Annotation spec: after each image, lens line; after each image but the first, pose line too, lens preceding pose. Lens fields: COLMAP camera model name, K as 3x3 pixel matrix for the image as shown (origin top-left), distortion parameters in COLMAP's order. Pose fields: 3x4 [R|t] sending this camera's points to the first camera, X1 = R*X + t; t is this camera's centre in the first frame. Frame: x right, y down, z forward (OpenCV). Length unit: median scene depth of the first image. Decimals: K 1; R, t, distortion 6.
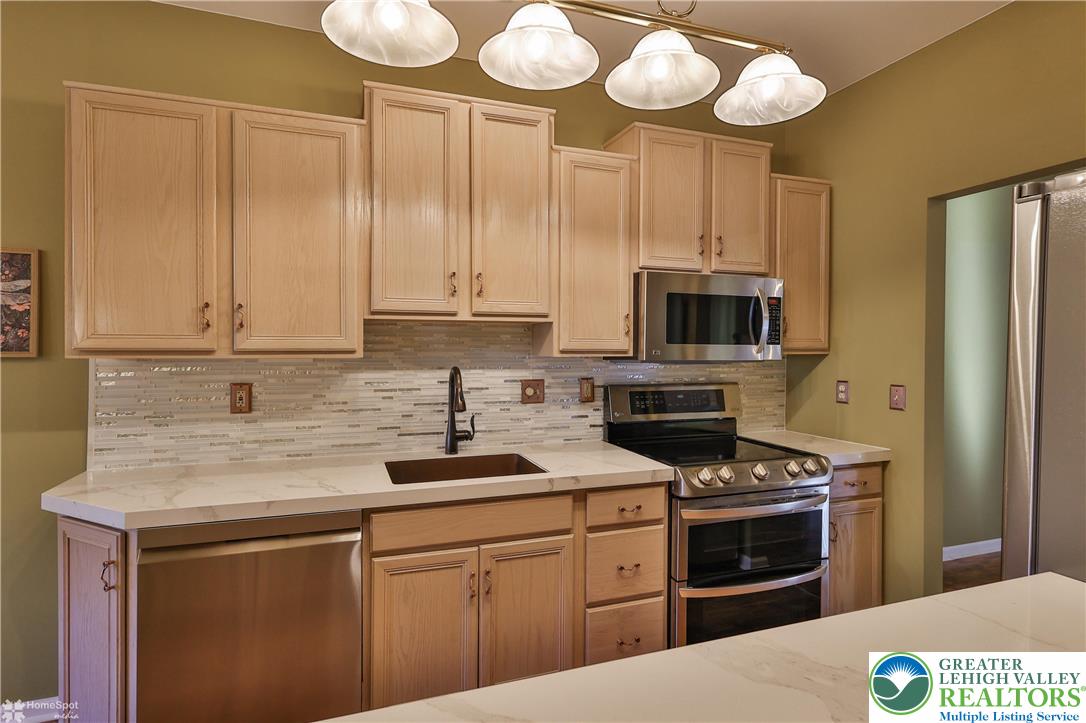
lens RADIAL K [[540.1, 0, 542.3], [0, 540.1, 352.2], [0, 0, 1]] dist [-0.003481, 0.006674]
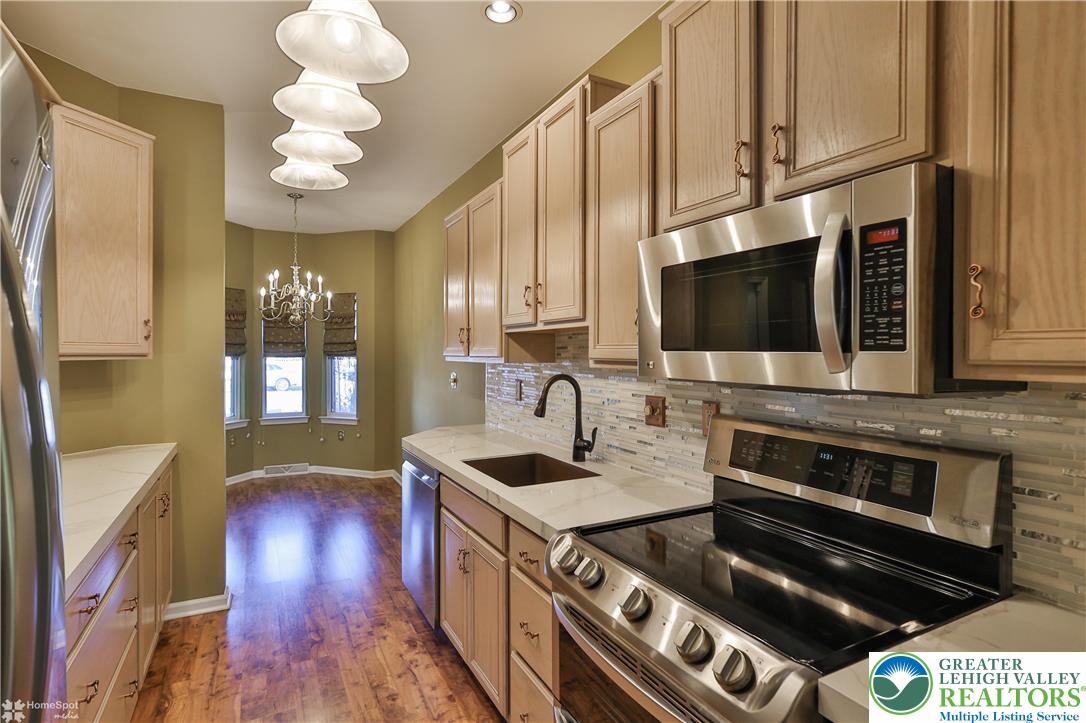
lens RADIAL K [[540.1, 0, 541.0], [0, 540.1, 359.2], [0, 0, 1]] dist [-0.003481, 0.006674]
pose [[0.169127, 0.008164, -0.985560, 0.753053], [-0.014848, 0.999873, 0.005735, -0.006903], [0.985482, 0.013664, 0.169227, 0.701483]]
